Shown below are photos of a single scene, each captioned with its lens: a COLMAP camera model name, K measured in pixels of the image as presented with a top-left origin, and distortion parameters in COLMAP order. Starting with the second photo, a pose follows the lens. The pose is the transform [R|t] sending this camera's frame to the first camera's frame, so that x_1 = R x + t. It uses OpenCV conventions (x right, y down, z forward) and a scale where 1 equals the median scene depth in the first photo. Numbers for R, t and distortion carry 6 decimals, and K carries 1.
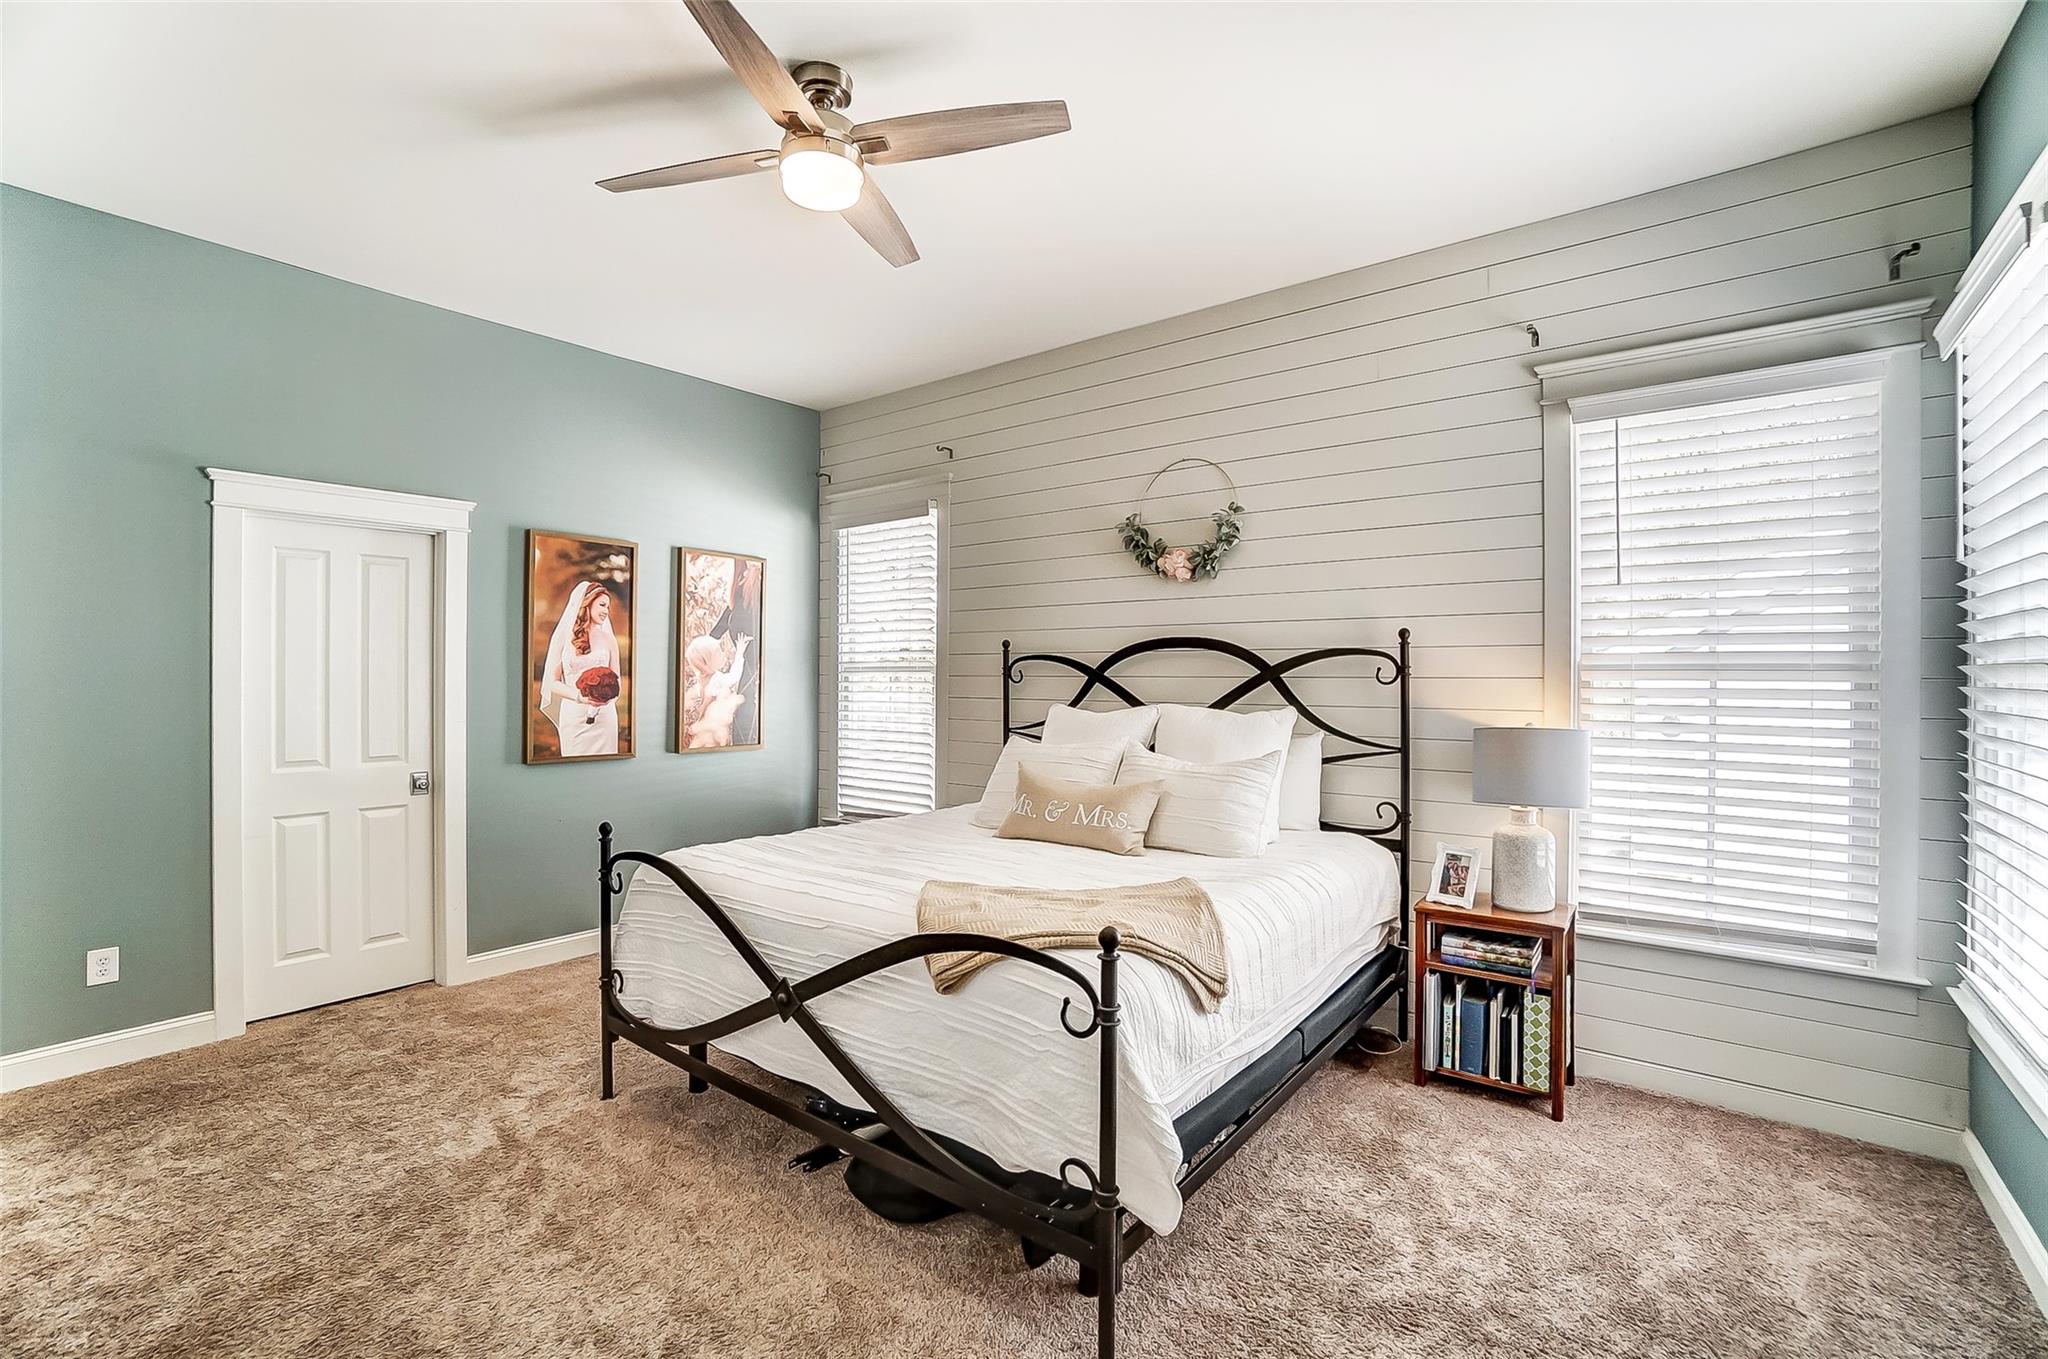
lens RADIAL K [[915.1, 0, 1016.7], [0, 915.1, 668.4], [0, 0, 1]] dist [-0.034605, 0.016732]
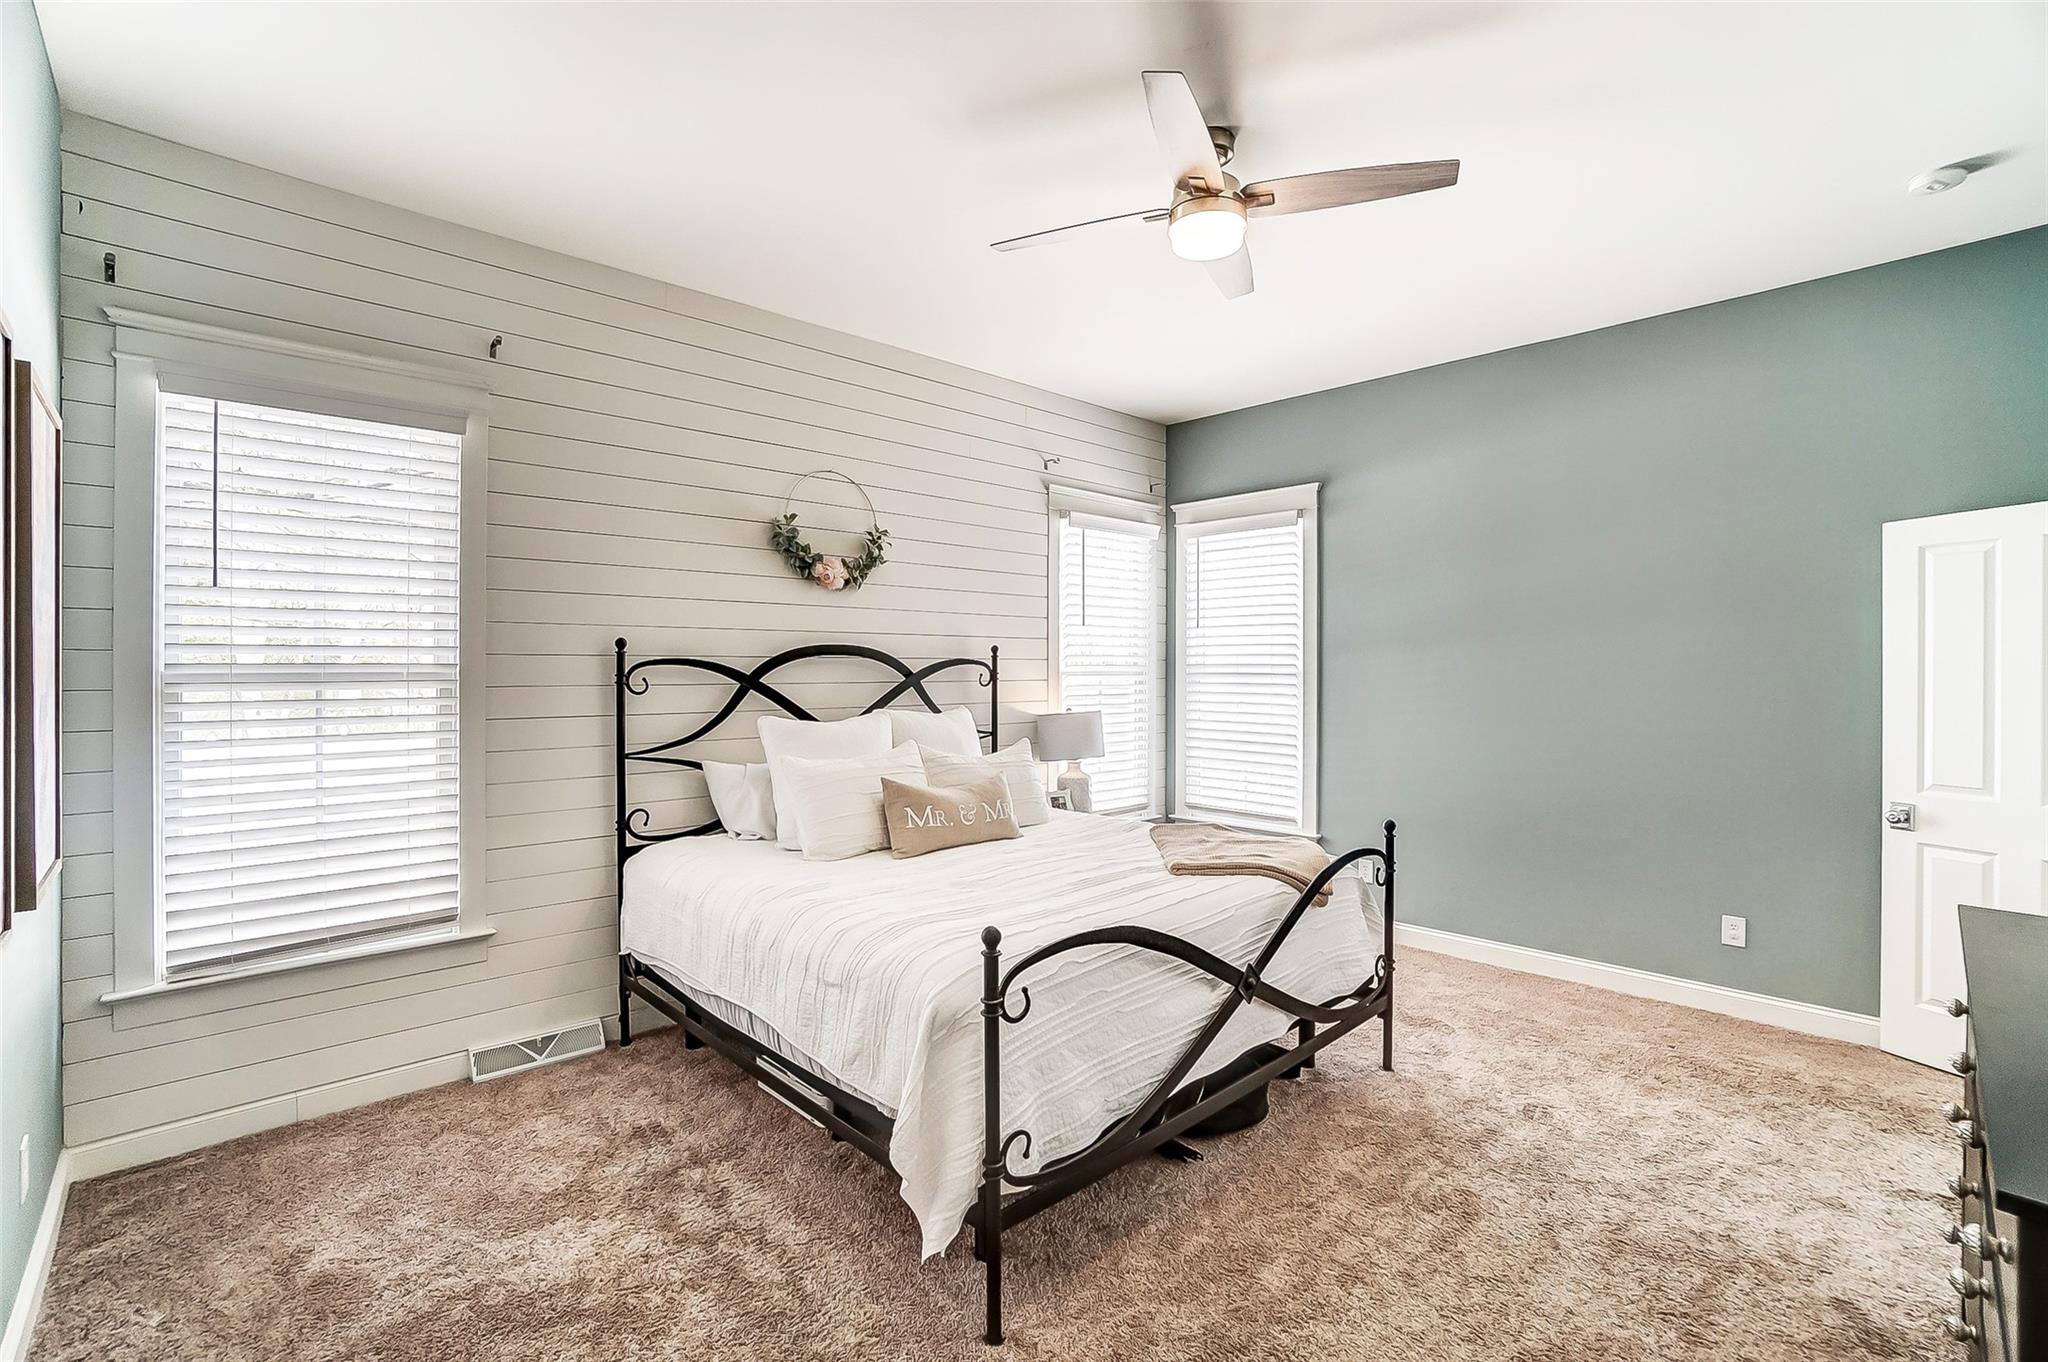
lens RADIAL K [[901.2, 0, 1023.7], [0, 901.2, 673.3], [0, 0, 1]] dist [-0.033248, 0.015593]
pose [[0.168159, 0.001923, 0.985758, -0.773204], [0.004498, 0.999986, -0.002718, 0.001825], [-0.985750, 0.004891, 0.168148, 0.618949]]
